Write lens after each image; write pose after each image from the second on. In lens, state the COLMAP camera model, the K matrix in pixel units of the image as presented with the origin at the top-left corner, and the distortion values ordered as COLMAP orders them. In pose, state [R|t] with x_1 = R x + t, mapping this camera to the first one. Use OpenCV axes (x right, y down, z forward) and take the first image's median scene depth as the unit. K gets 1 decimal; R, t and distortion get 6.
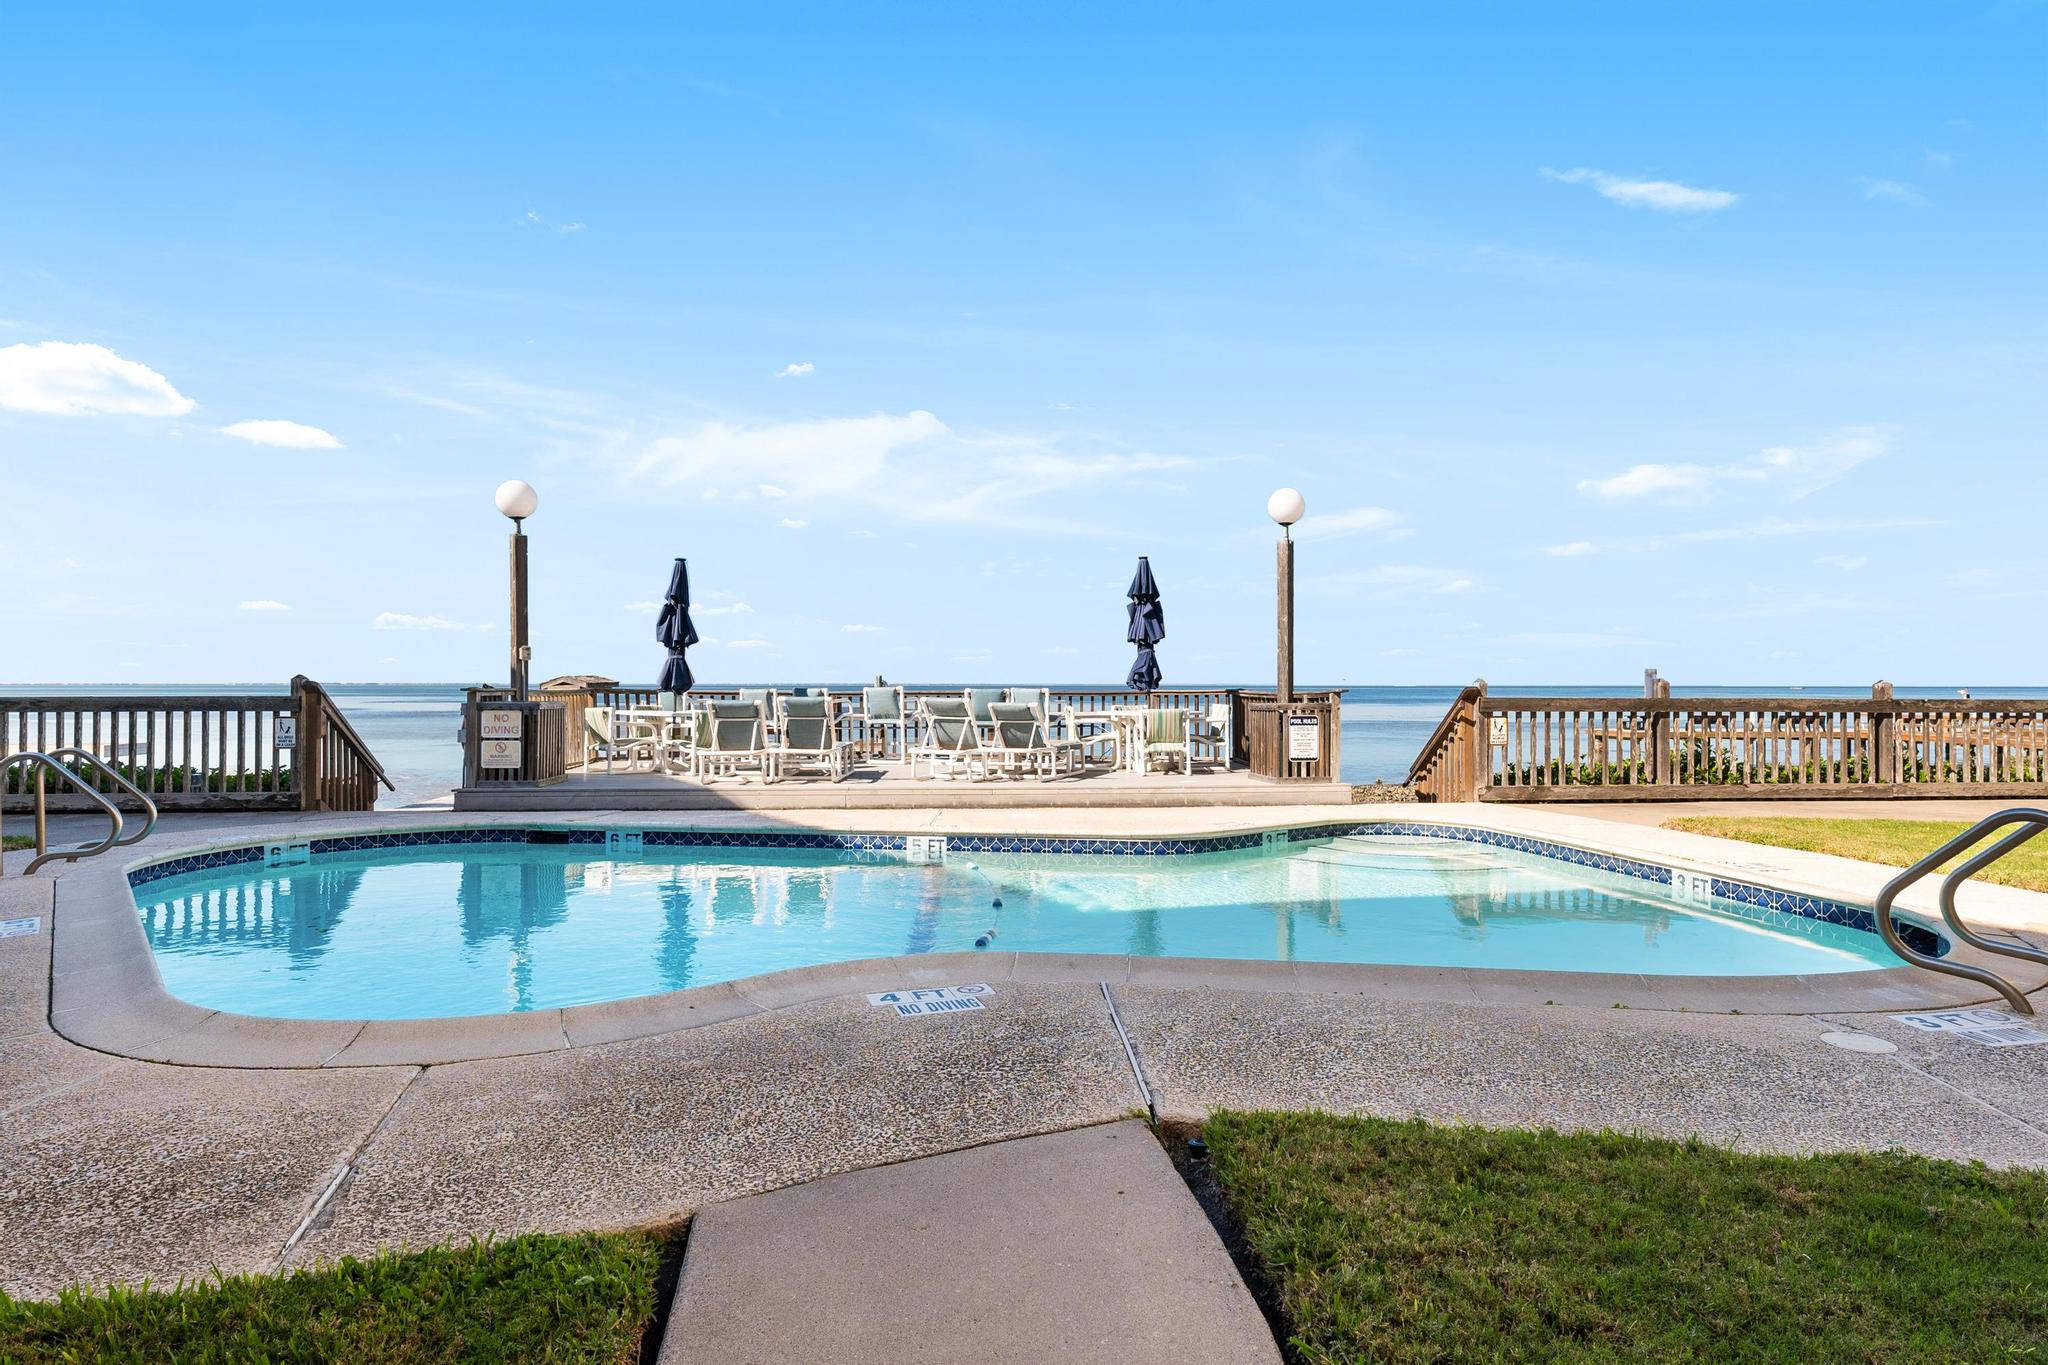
lens RADIAL K [[1068.3, 0, 1015.8], [0, 1068.3, 687.0], [0, 0, 1]] dist [-0.004986, -0.000368]
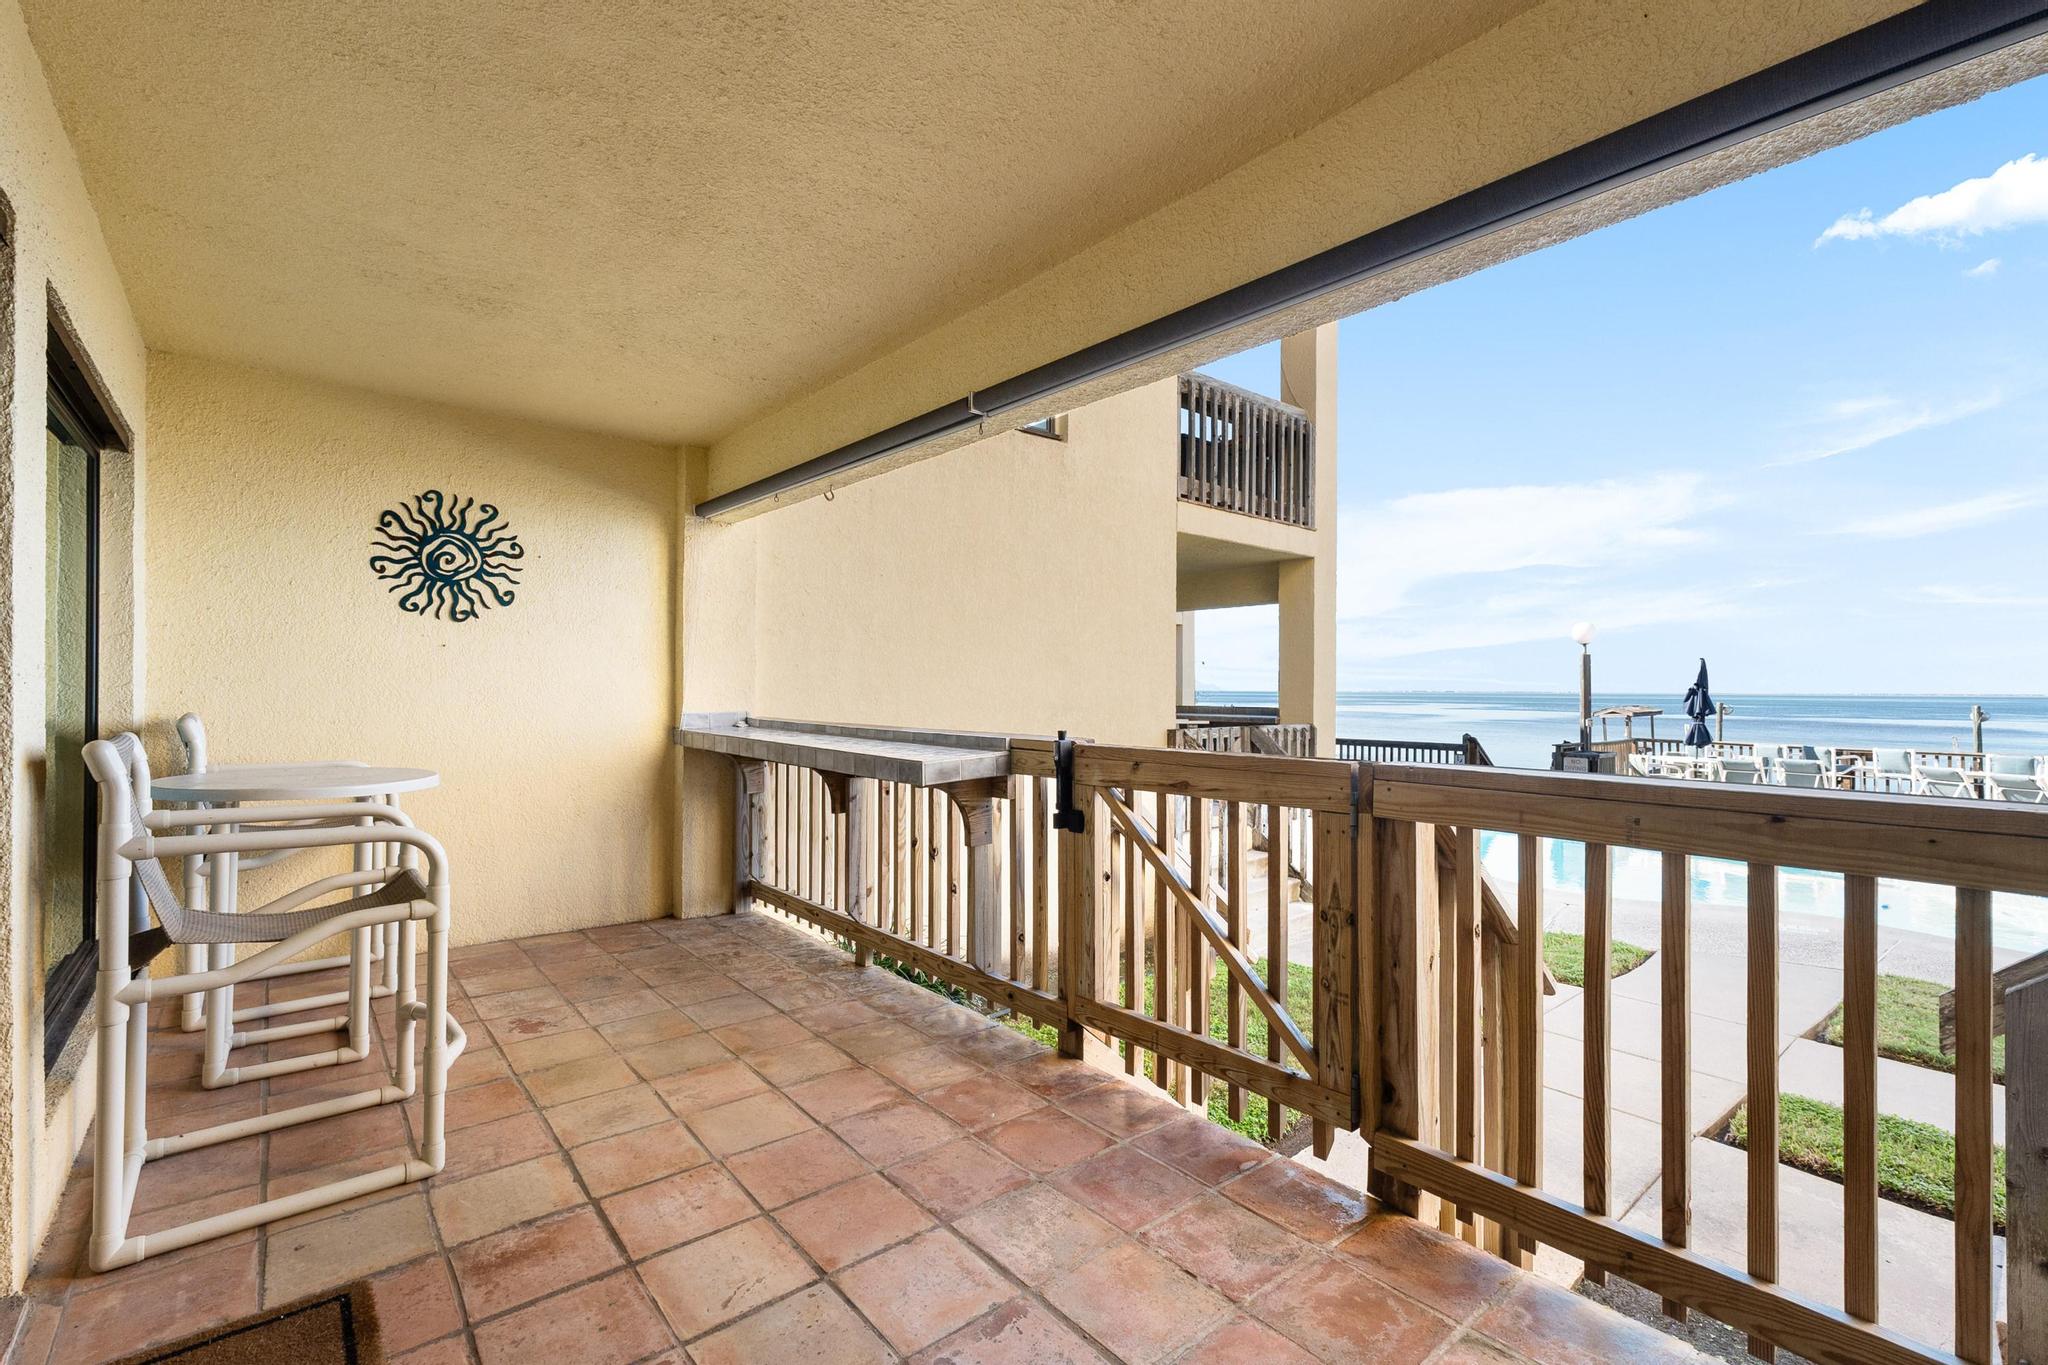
lens RADIAL K [[881.7, 0, 1010.8], [0, 881.7, 685.4], [0, 0, 1]] dist [0.002266, 0.000171]
pose [[0.531265, 0.002140, -0.847203, 0.231435], [0.005924, 0.999963, 0.006241, -0.096359], [0.847185, -0.008334, 0.531233, -0.505748]]
